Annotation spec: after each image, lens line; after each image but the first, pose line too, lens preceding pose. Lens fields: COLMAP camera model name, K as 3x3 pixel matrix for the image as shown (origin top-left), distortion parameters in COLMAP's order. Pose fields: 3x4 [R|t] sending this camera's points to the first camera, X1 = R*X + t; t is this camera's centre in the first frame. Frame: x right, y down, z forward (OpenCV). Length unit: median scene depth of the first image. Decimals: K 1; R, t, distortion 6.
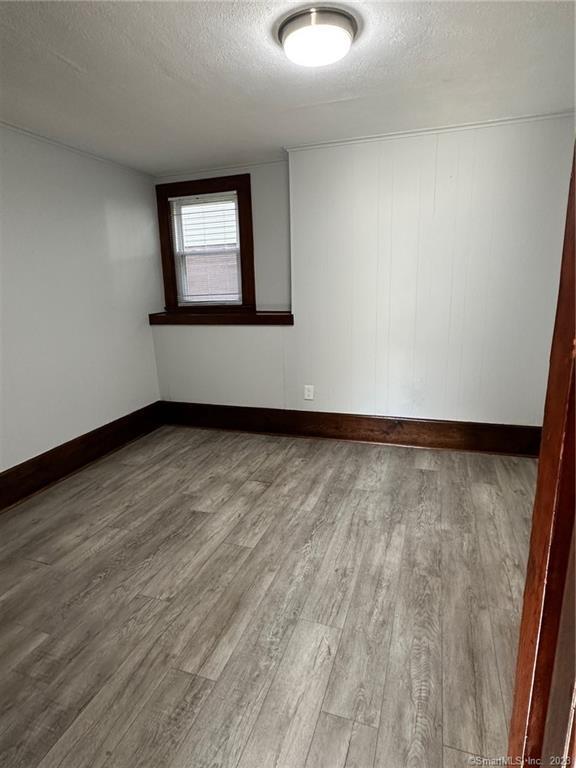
lens RADIAL K [[426.7, 0, 288.2], [0, 426.7, 383.8], [0, 0, 1]] dist [0.000112, 0.001319]
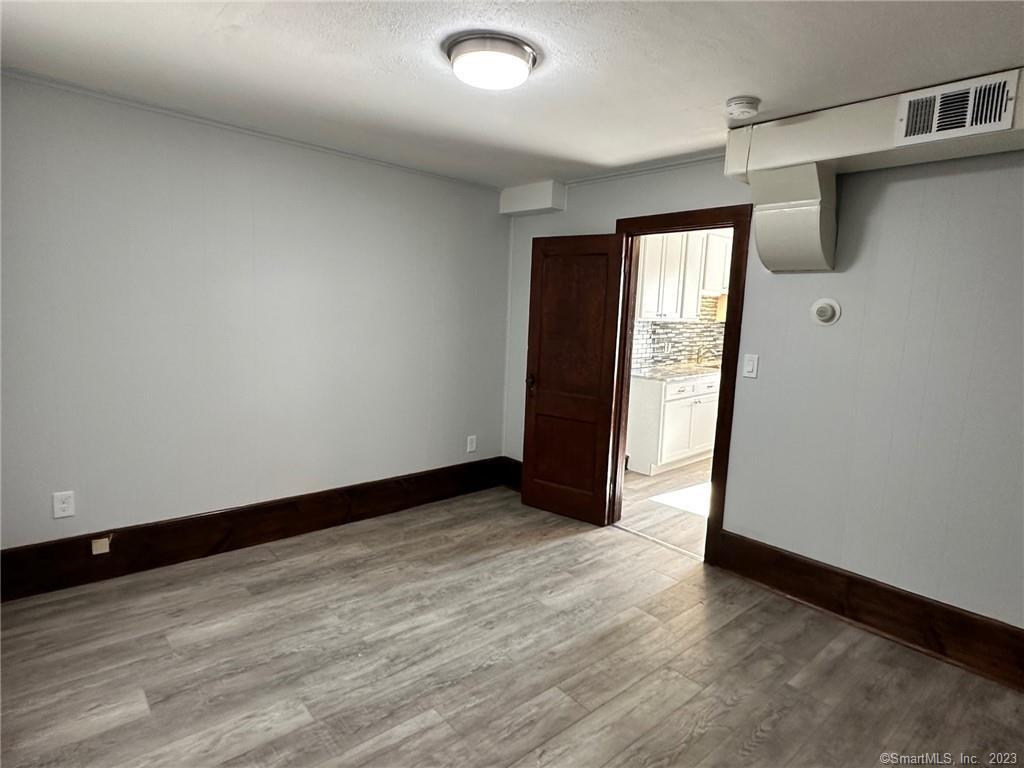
lens RADIAL K [[568.9, 0, 510.8], [0, 568.9, 390.3], [0, 0, 1]] dist [0.000112, 0.001319]
pose [[-0.867188, -0.079376, 0.491614, -0.459917], [0.093959, 0.943402, 0.318063, -0.421553], [-0.489036, 0.322012, -0.810649, 1.675559]]
